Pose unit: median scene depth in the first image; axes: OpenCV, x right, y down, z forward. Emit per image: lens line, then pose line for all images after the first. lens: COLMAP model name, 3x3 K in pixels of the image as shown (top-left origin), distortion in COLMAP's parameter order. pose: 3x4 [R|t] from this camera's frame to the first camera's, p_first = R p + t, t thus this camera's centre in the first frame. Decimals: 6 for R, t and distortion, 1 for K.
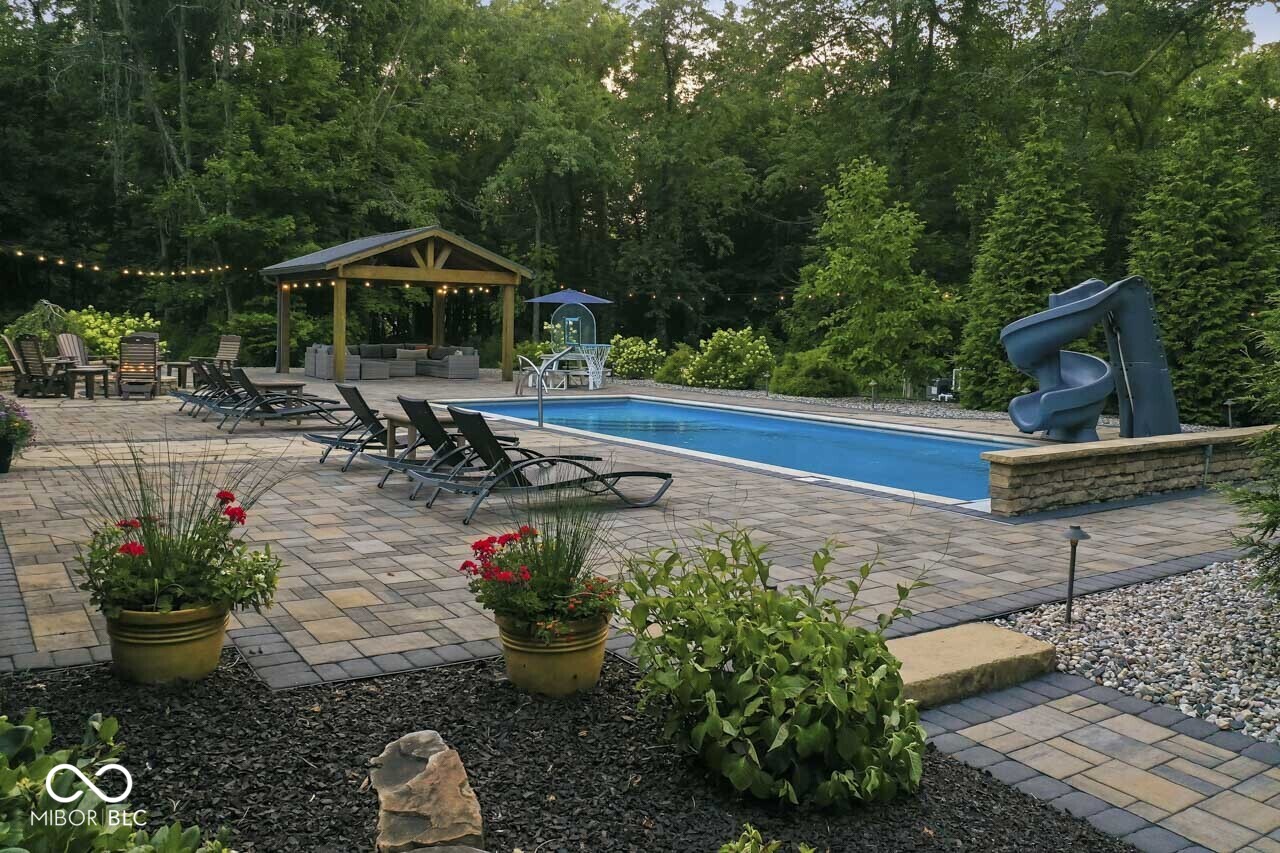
lens RADIAL K [[992.3, 0, 637.4], [0, 992.3, 423.6], [0, 0, 1]] dist [-0.005411, -0.000014]
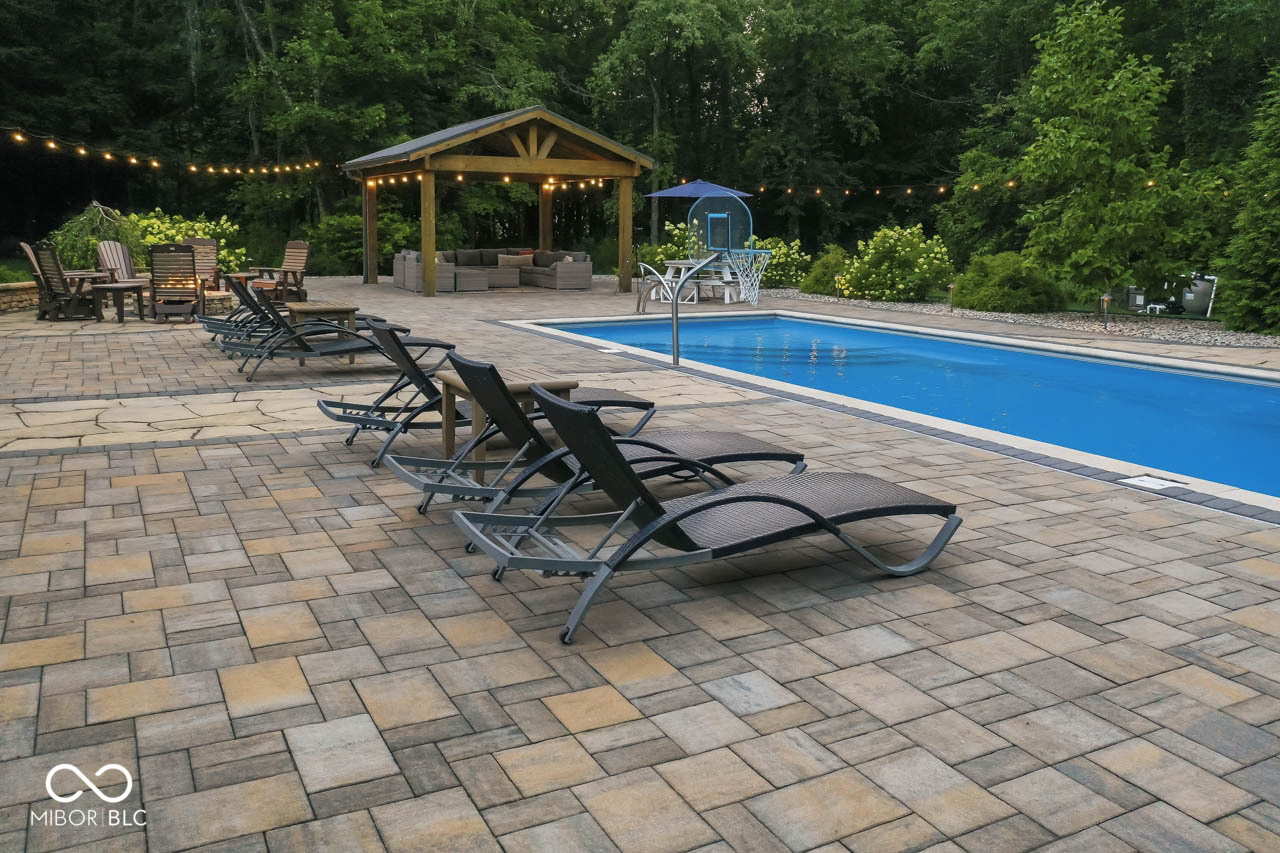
lens RADIAL K [[1031.4, 0, 684.7], [0, 1031.4, 430.1], [0, 0, 1]] dist [0.002177, 0.001066]
pose [[0.997517, 0.002775, -0.070378, -0.017938], [0.004081, 0.995268, 0.097083, -0.010873], [0.070314, -0.097129, 0.992785, 0.114935]]
